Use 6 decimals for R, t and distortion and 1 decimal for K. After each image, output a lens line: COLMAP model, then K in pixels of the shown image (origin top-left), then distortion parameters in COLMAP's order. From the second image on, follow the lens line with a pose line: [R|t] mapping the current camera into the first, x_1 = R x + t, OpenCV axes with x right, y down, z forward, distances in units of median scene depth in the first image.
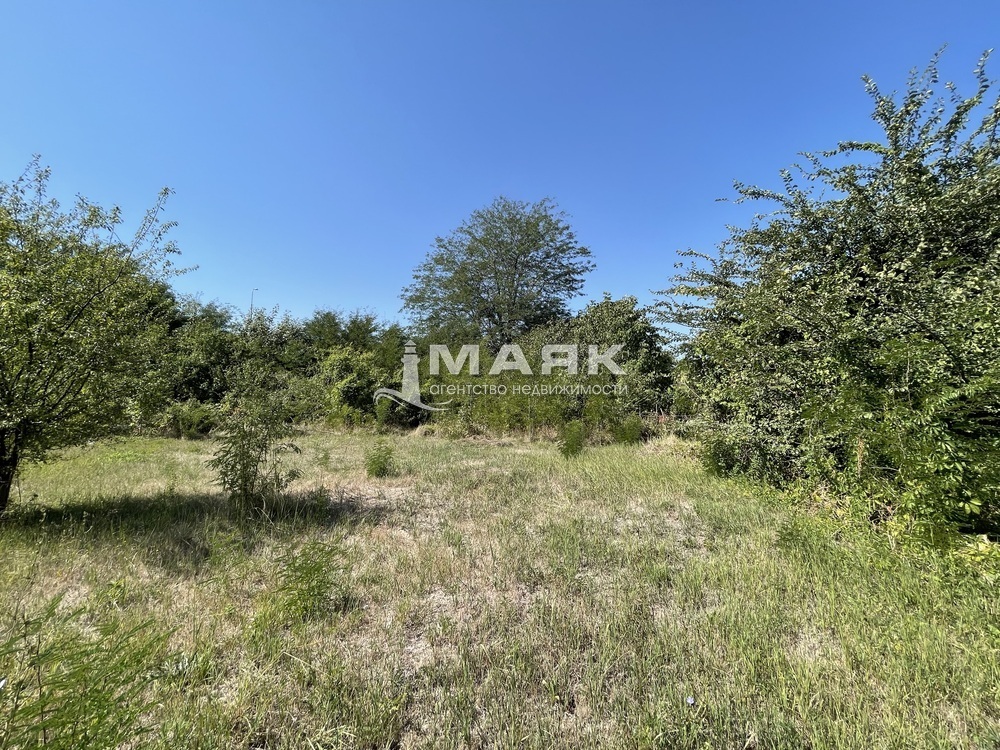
lens RADIAL K [[402.8, 0, 504.5], [0, 402.8, 374.1], [0, 0, 1]] dist [-0.002990, 0.000158]
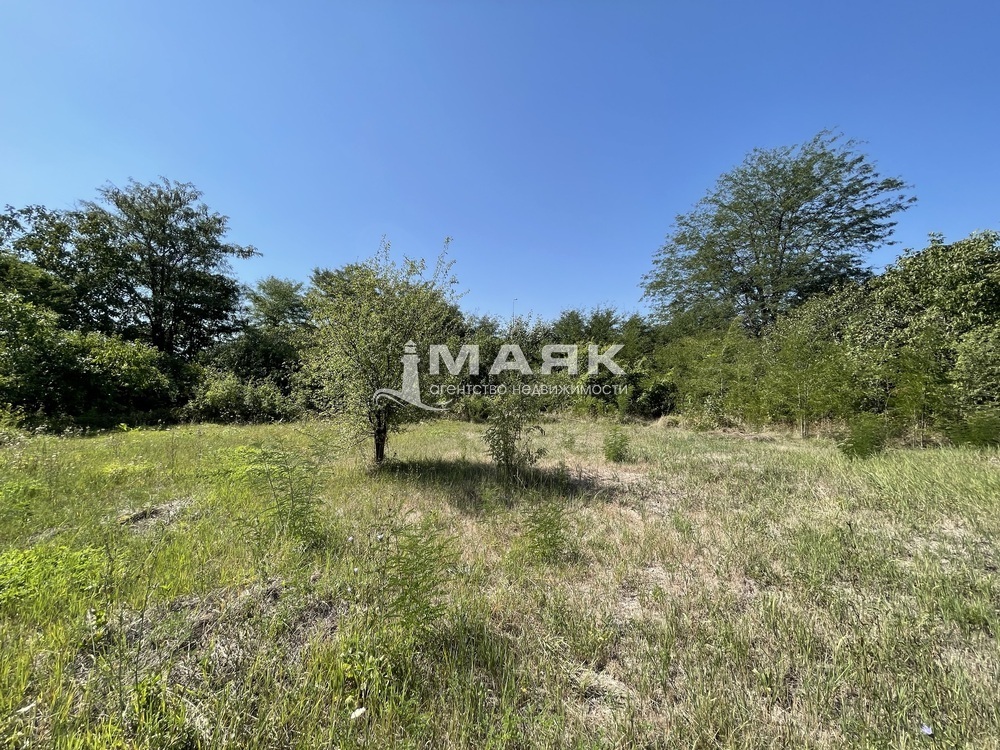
lens RADIAL K [[402.8, 0, 505.2], [0, 402.8, 373.0], [0, 0, 1]] dist [-0.002990, 0.000158]
pose [[0.828649, -0.039347, -0.558384, 0.052607], [0.049747, 0.998756, 0.003446, 0.004827], [0.557554, -0.030633, 0.829575, -0.037174]]
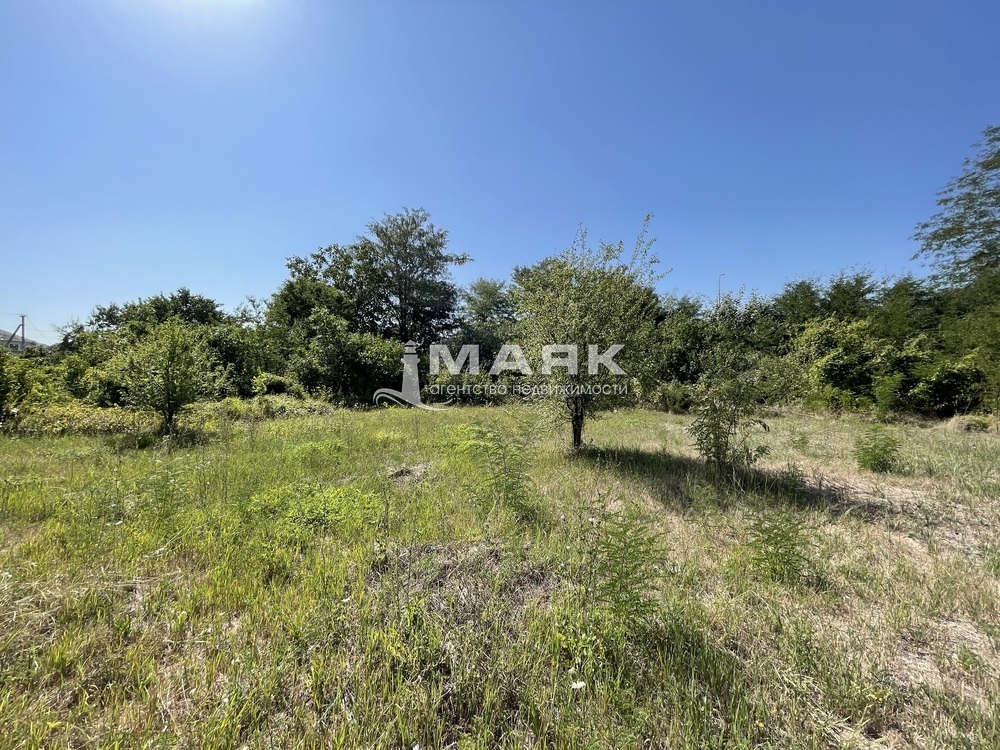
lens RADIAL K [[402.8, 0, 505.4], [0, 402.8, 374.1], [0, 0, 1]] dist [-0.002990, 0.000158]
pose [[0.489579, -0.020620, -0.871715, 0.037320], [0.059806, 0.998160, 0.009978, 0.006065], [0.869906, -0.057018, 0.489911, -0.043356]]
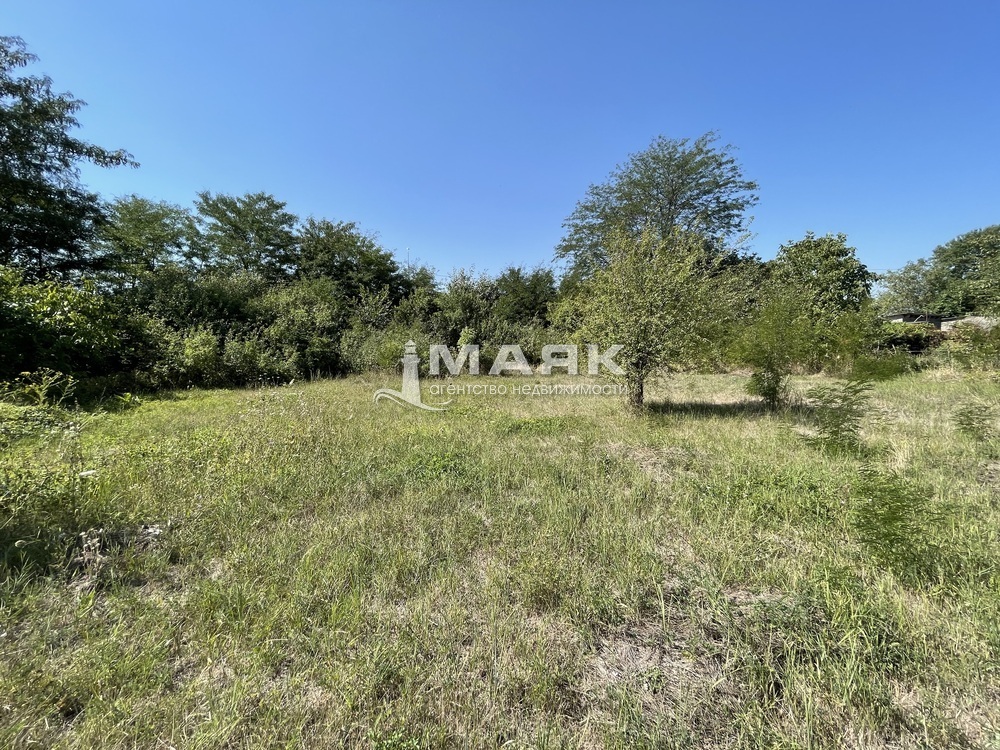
lens RADIAL K [[402.8, 0, 507.2], [0, 402.8, 374.6], [0, 0, 1]] dist [-0.002990, 0.000158]
pose [[0.980368, -0.014169, -0.196669, -1.029212], [0.041796, 0.989683, 0.137045, -0.051586], [0.192698, -0.142575, 0.970845, -0.638369]]
